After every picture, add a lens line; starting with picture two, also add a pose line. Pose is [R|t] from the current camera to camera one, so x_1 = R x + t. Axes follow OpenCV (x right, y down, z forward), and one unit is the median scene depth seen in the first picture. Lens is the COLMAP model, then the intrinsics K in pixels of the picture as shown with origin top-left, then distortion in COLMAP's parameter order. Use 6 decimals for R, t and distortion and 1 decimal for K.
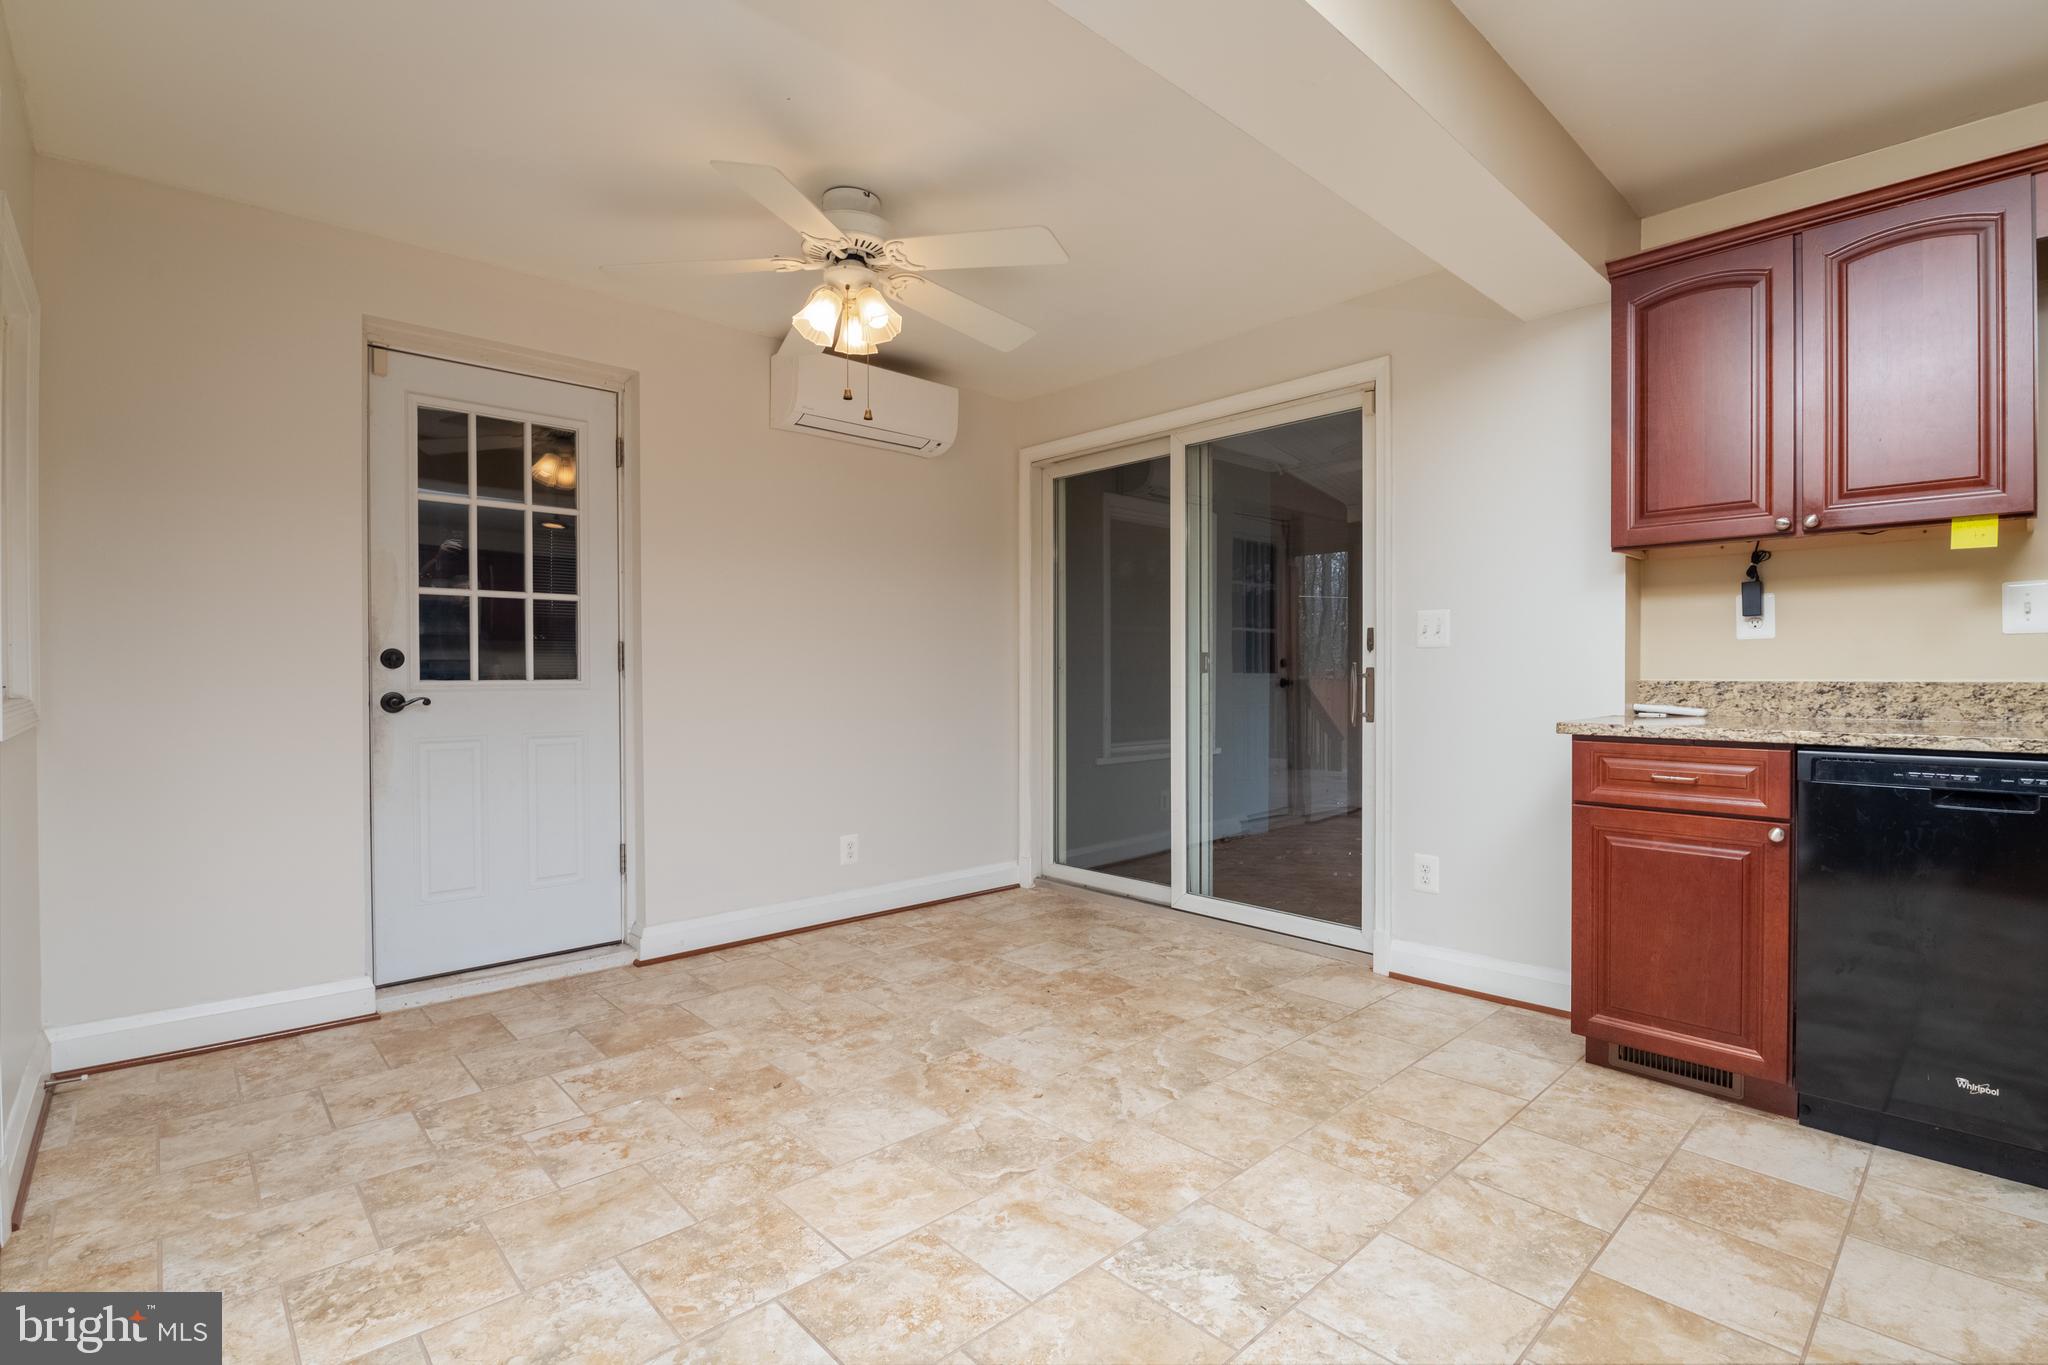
lens RADIAL K [[940.6, 0, 1036.7], [0, 940.6, 680.0], [0, 0, 1]] dist [-0.001280, -0.005405]
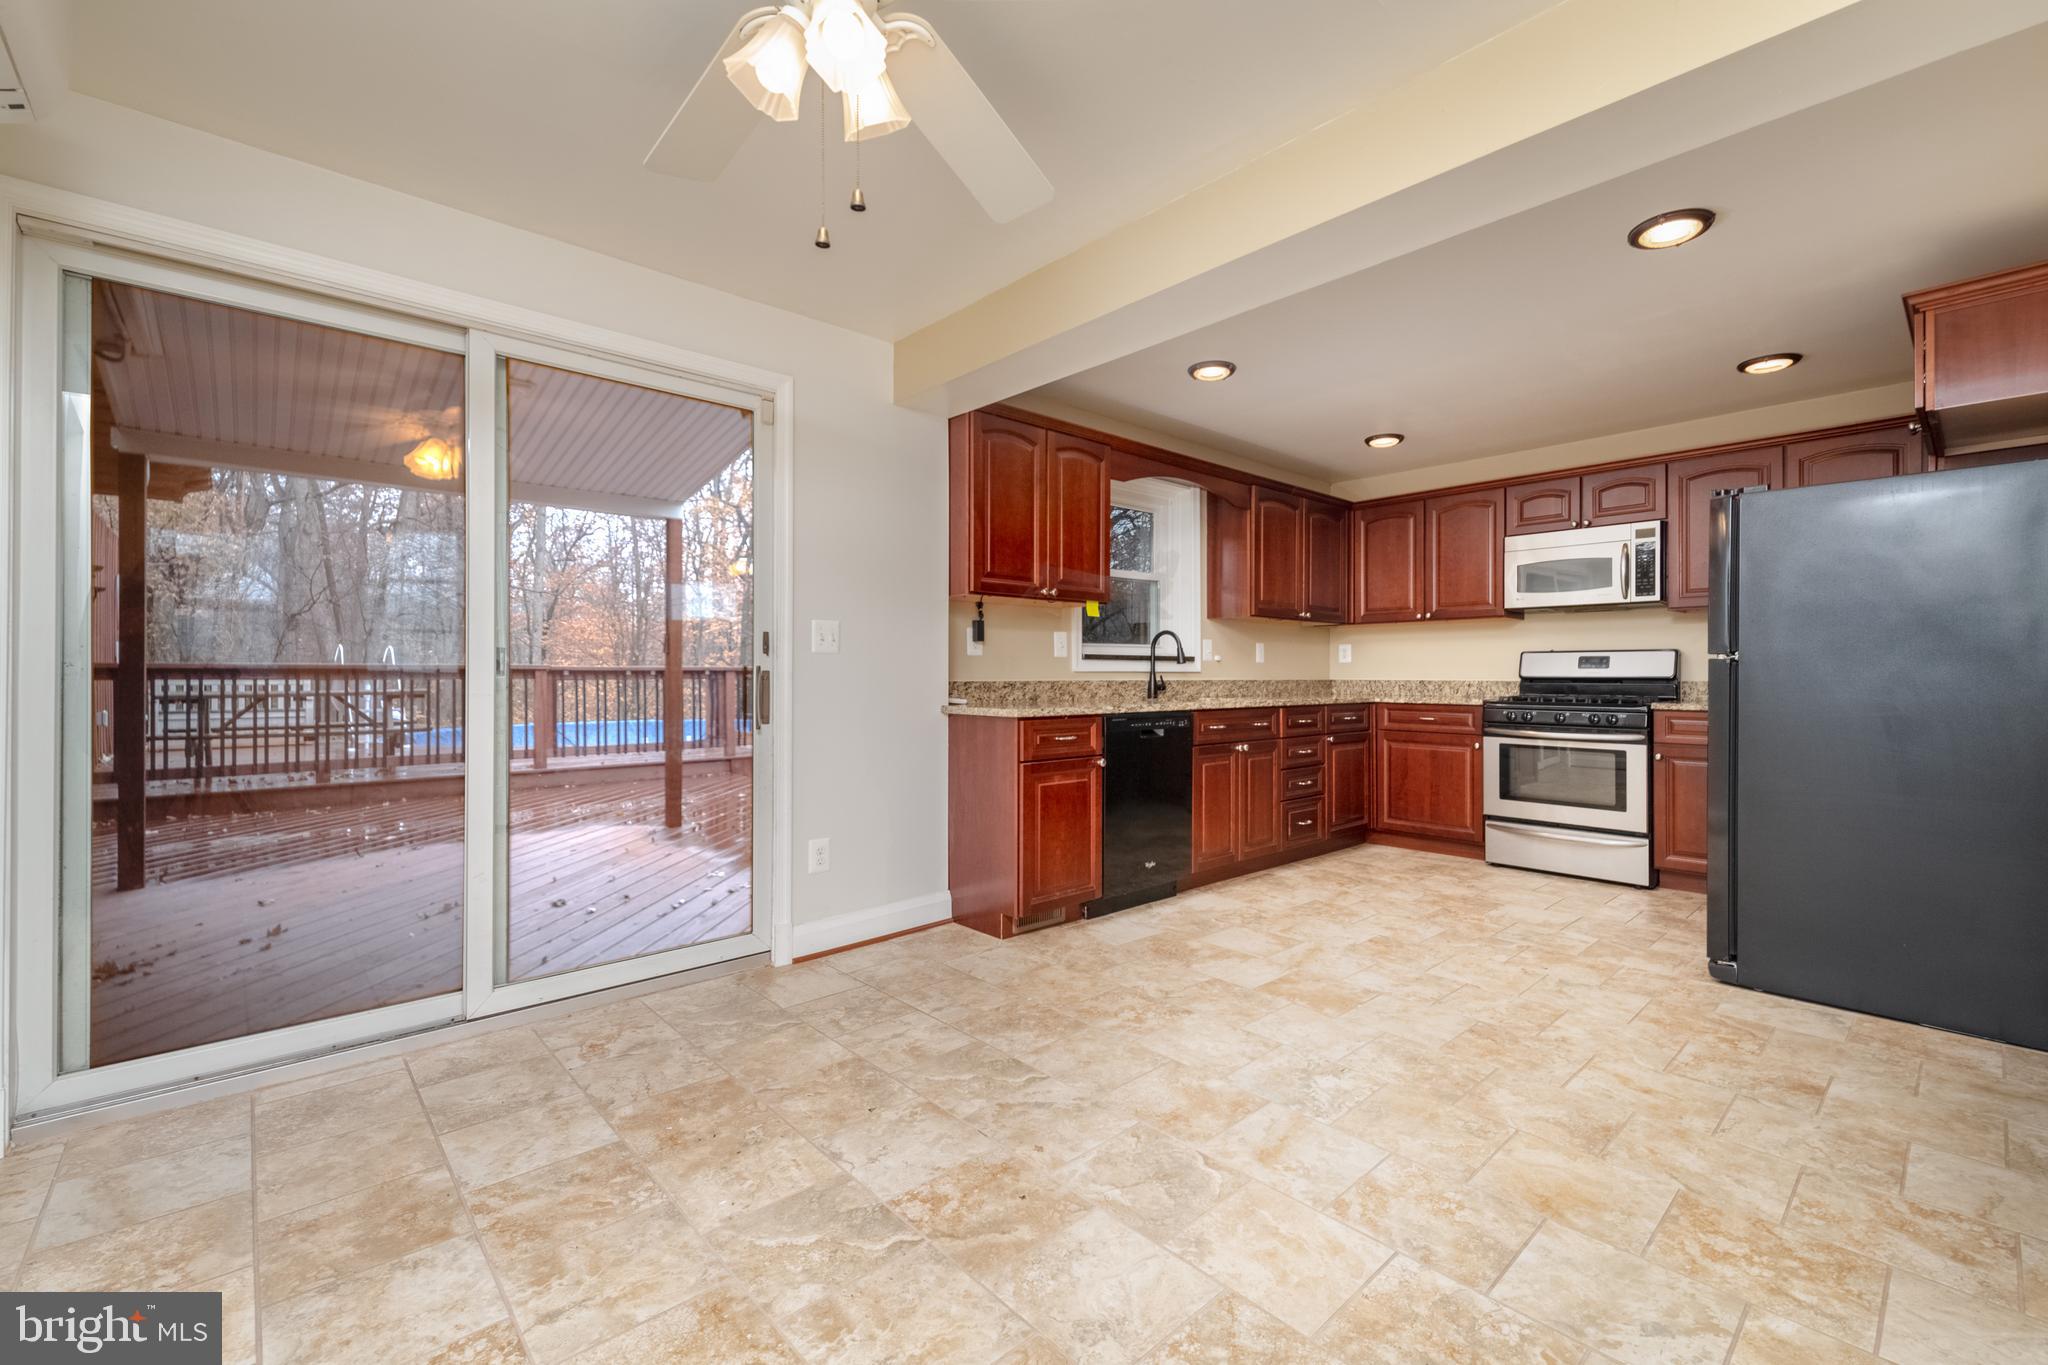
lens RADIAL K [[857.3, 0, 1044.1], [0, 857.3, 673.8], [0, 0, 1]] dist [0.013746, -0.002116]
pose [[0.008545, 0.002445, 0.999961, -0.669590], [0.005141, 0.999984, -0.002489, -0.006684], [-0.999950, 0.005162, 0.008532, 0.804720]]
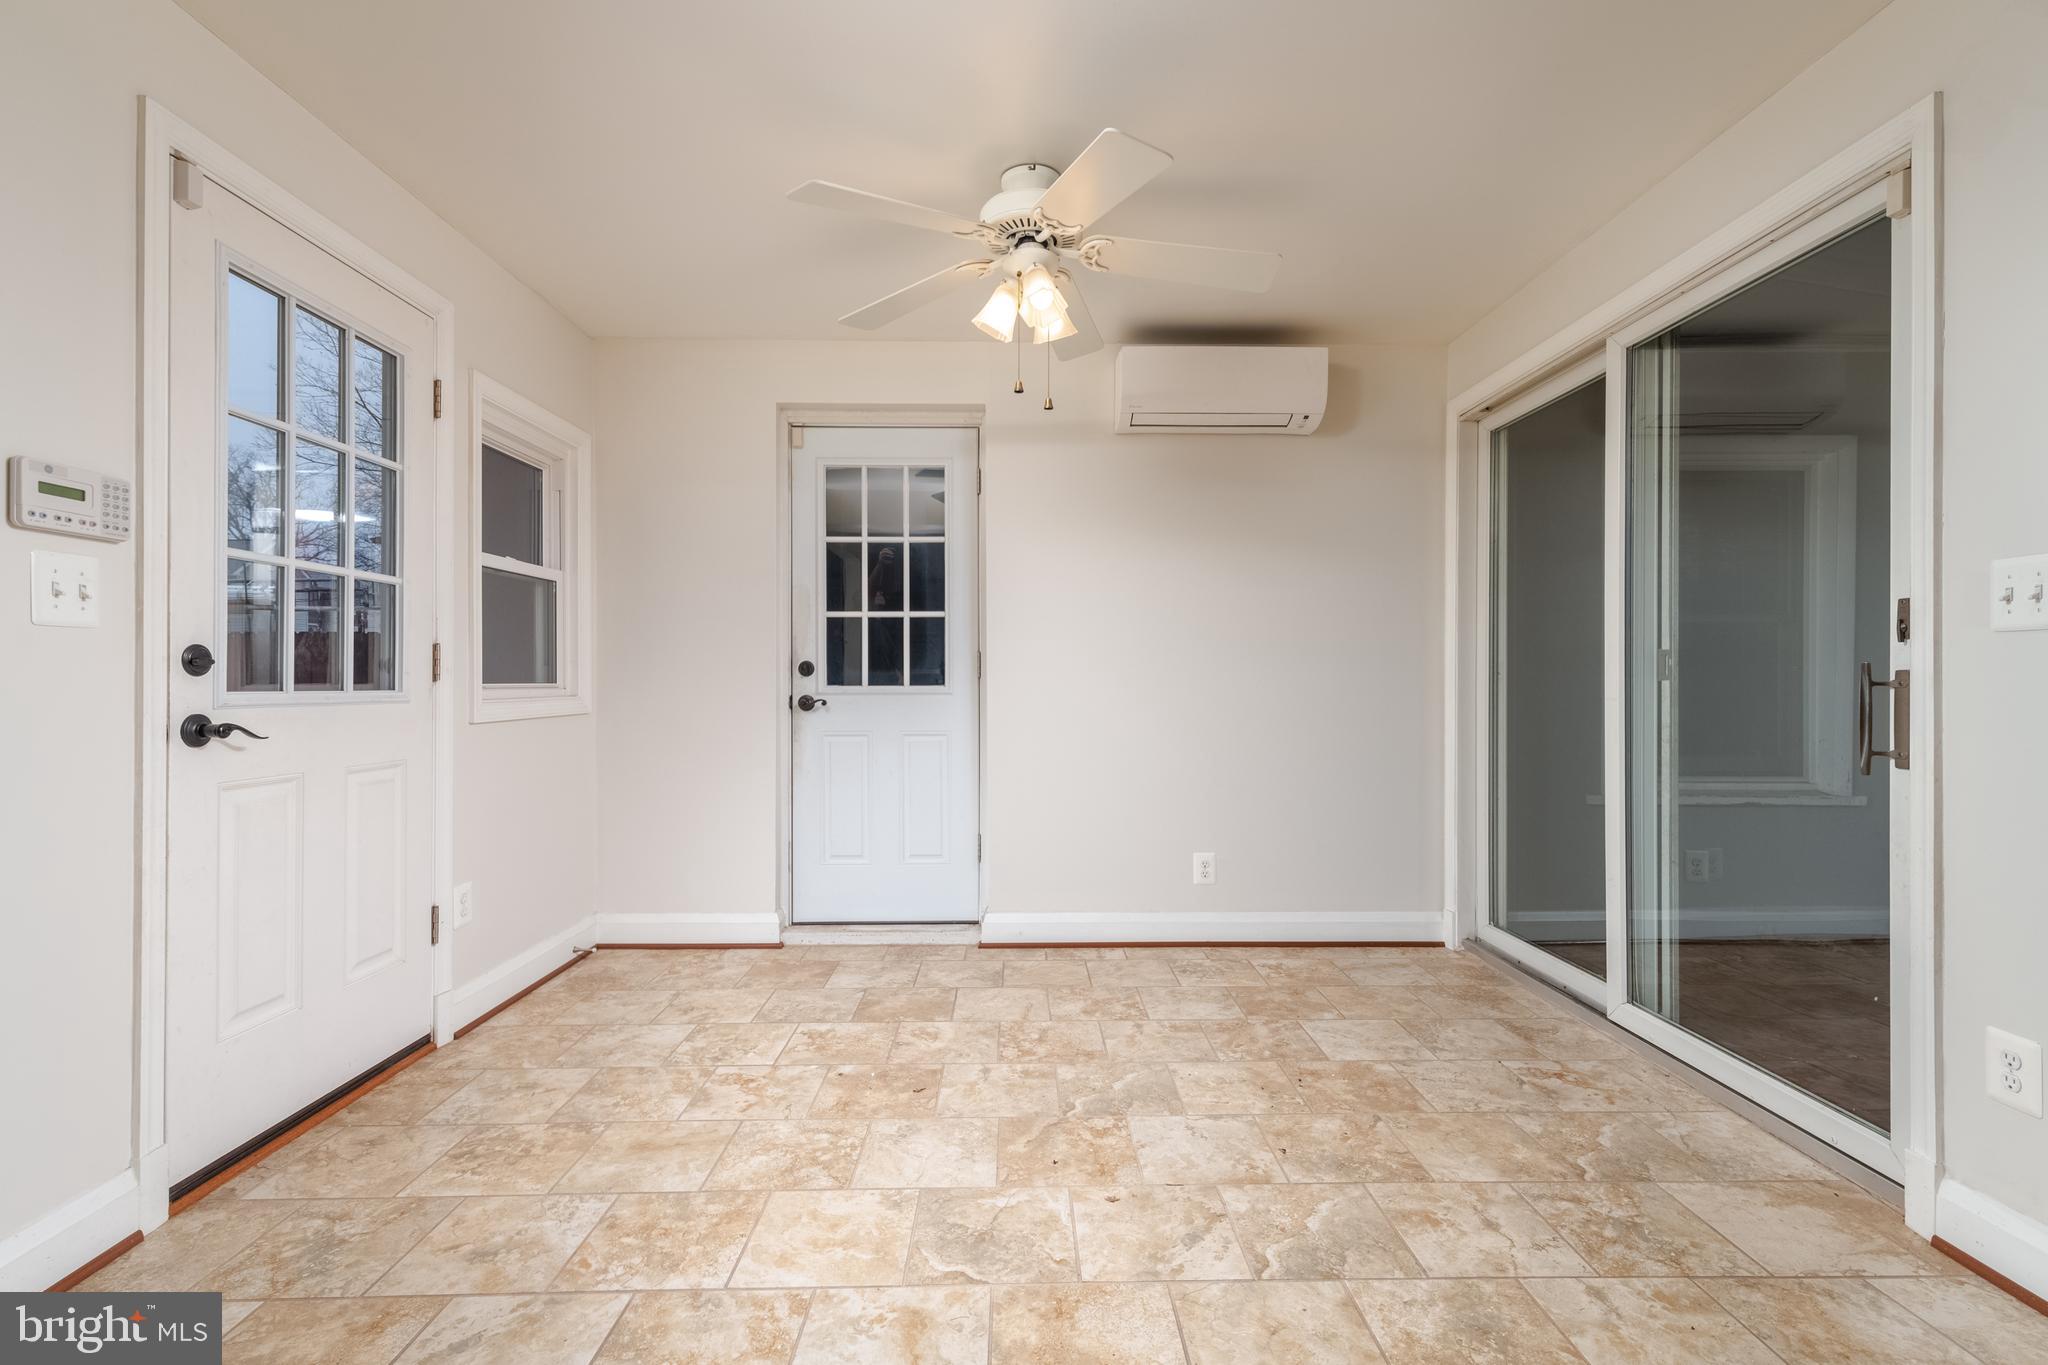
lens RADIAL K [[911.1, 0, 1036.6], [0, 911.1, 681.7], [0, 0, 1]] dist [0.023146, -0.004184]
pose [[0.746823, 0.001986, -0.665020, 0.392087], [-0.005772, 0.999977, -0.003496, -0.002086], [0.664998, 0.006449, 0.746818, 0.293965]]
